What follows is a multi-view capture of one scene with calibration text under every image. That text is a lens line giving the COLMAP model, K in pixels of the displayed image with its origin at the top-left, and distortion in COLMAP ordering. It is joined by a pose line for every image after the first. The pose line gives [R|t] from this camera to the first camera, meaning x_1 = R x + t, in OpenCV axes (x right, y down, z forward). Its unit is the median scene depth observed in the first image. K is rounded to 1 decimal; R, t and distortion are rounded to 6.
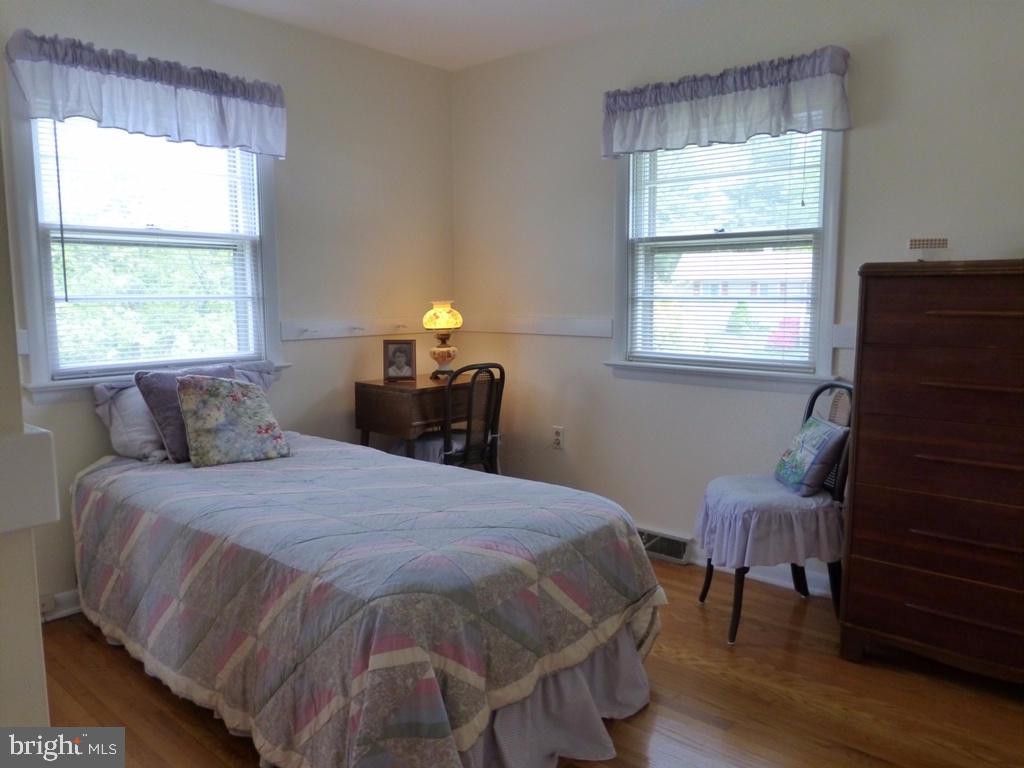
lens RADIAL K [[775.5, 0, 507.0], [0, 775.5, 379.2], [0, 0, 1]] dist [0.025439, -0.008103]
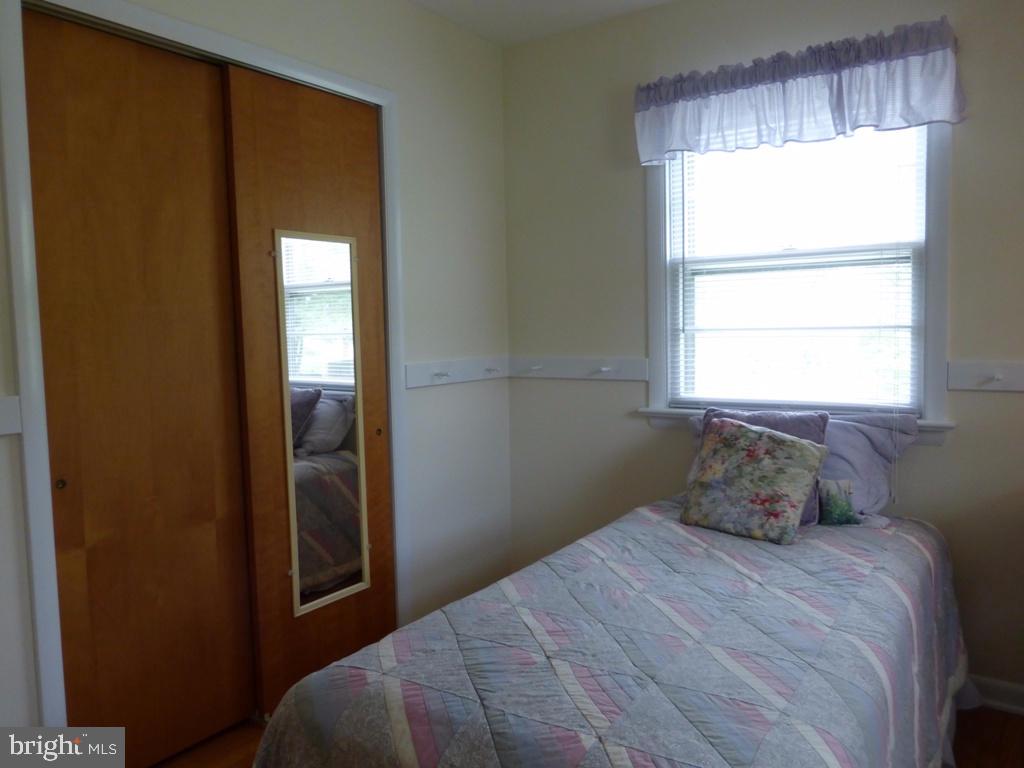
lens RADIAL K [[775.5, 0, 507.4], [0, 775.5, 382.3], [0, 0, 1]] dist [0.025439, -0.008103]
pose [[0.130045, 0.074700, -0.988690, 0.411834], [-0.095357, 0.993478, 0.062519, -0.075843], [0.986912, 0.086148, 0.136320, 0.633624]]
